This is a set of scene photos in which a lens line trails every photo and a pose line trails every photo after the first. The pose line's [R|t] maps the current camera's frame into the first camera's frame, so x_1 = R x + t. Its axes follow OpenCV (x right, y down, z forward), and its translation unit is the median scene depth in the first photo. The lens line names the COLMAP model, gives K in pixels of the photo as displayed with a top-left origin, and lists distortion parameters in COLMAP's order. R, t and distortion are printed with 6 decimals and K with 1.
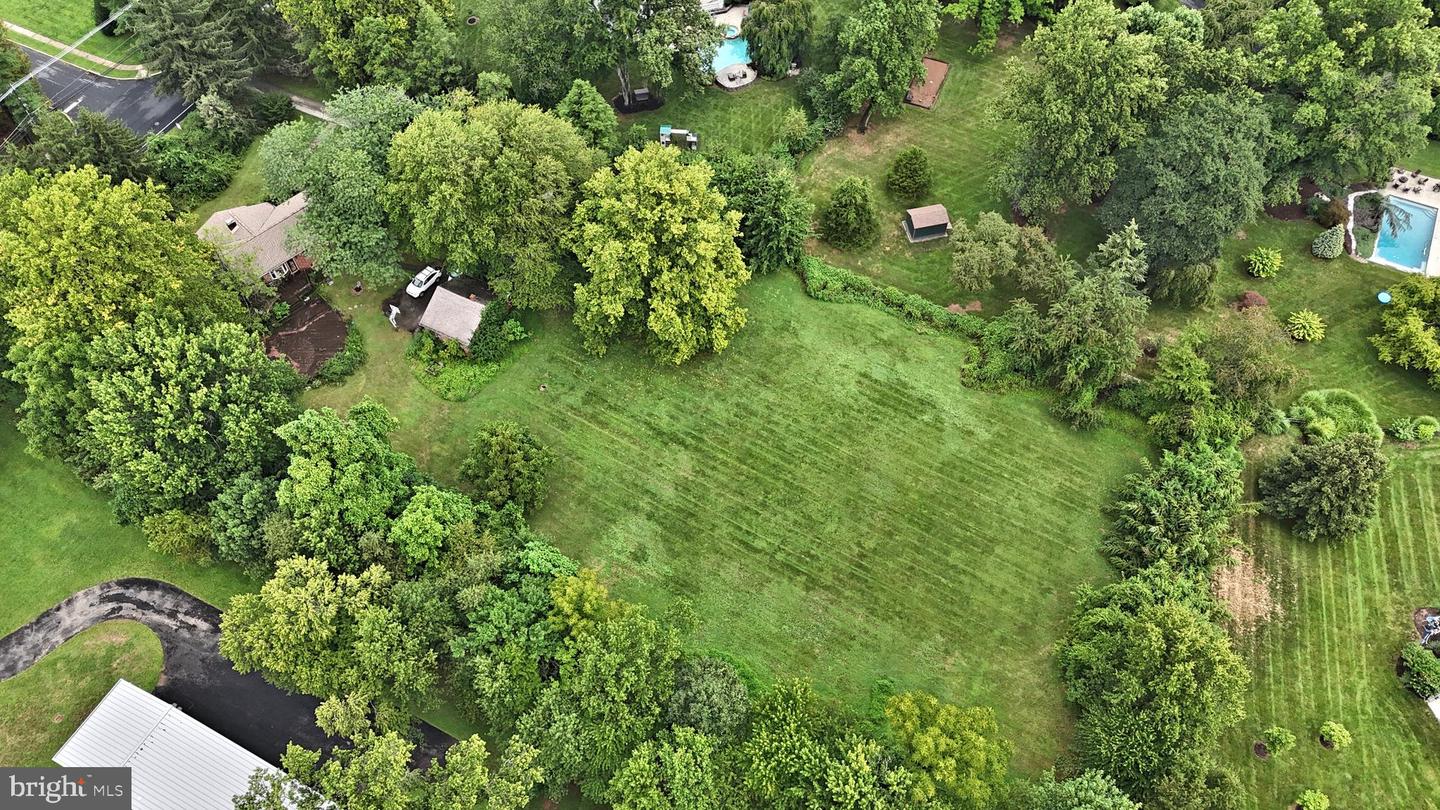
lens RADIAL K [[1072.1, 0, 720.0], [0, 1072.1, 405.0], [0, 0, 1]] dist [0.083563, -0.080502]
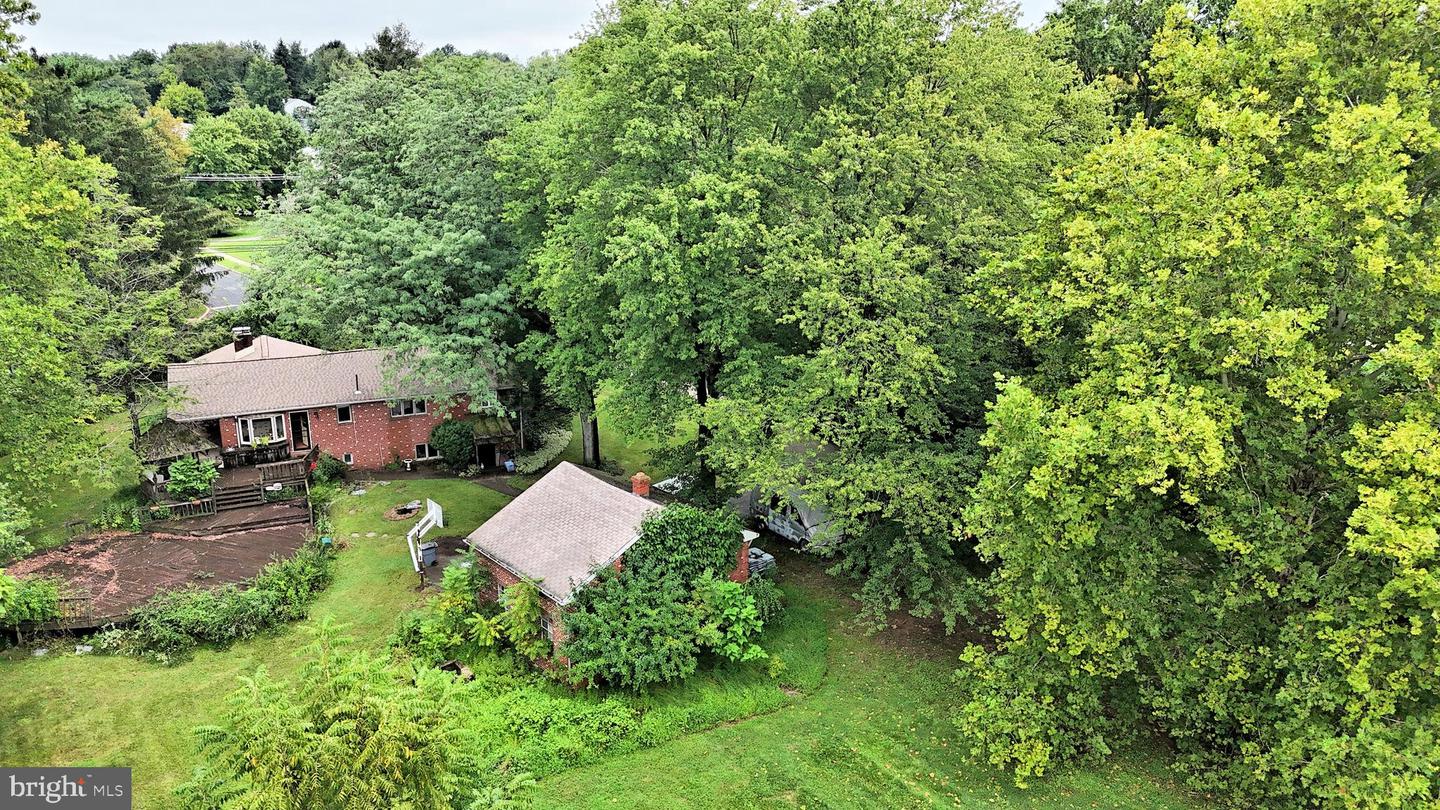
lens RADIAL K [[1072.1, 0, 720.0], [0, 1072.1, 405.0], [0, 0, 1]] dist [0.083563, -0.080502]
pose [[0.923491, 0.121716, -0.363800, -0.094475], [-0.323243, 0.757588, -0.567075, 0.052108], [0.206588, 0.641284, 0.738970, 0.743780]]
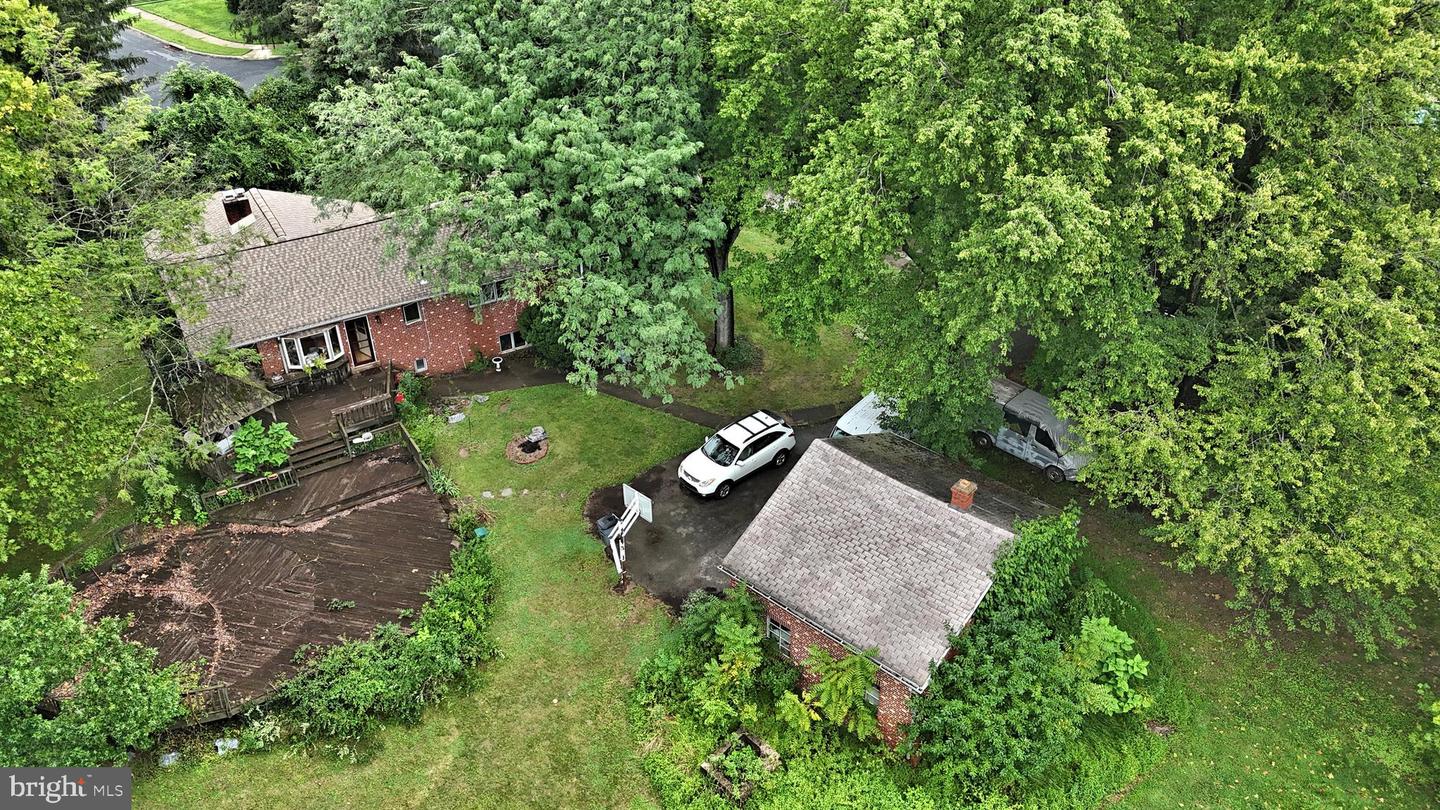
lens RADIAL K [[1072.1, 0, 720.0], [0, 1072.1, 405.0], [0, 0, 1]] dist [0.083563, -0.080502]
pose [[0.969707, 0.145803, -0.195985, -0.233259], [-0.205875, 0.919642, -0.334477, -0.026629], [0.131468, 0.364693, 0.921800, 0.752114]]
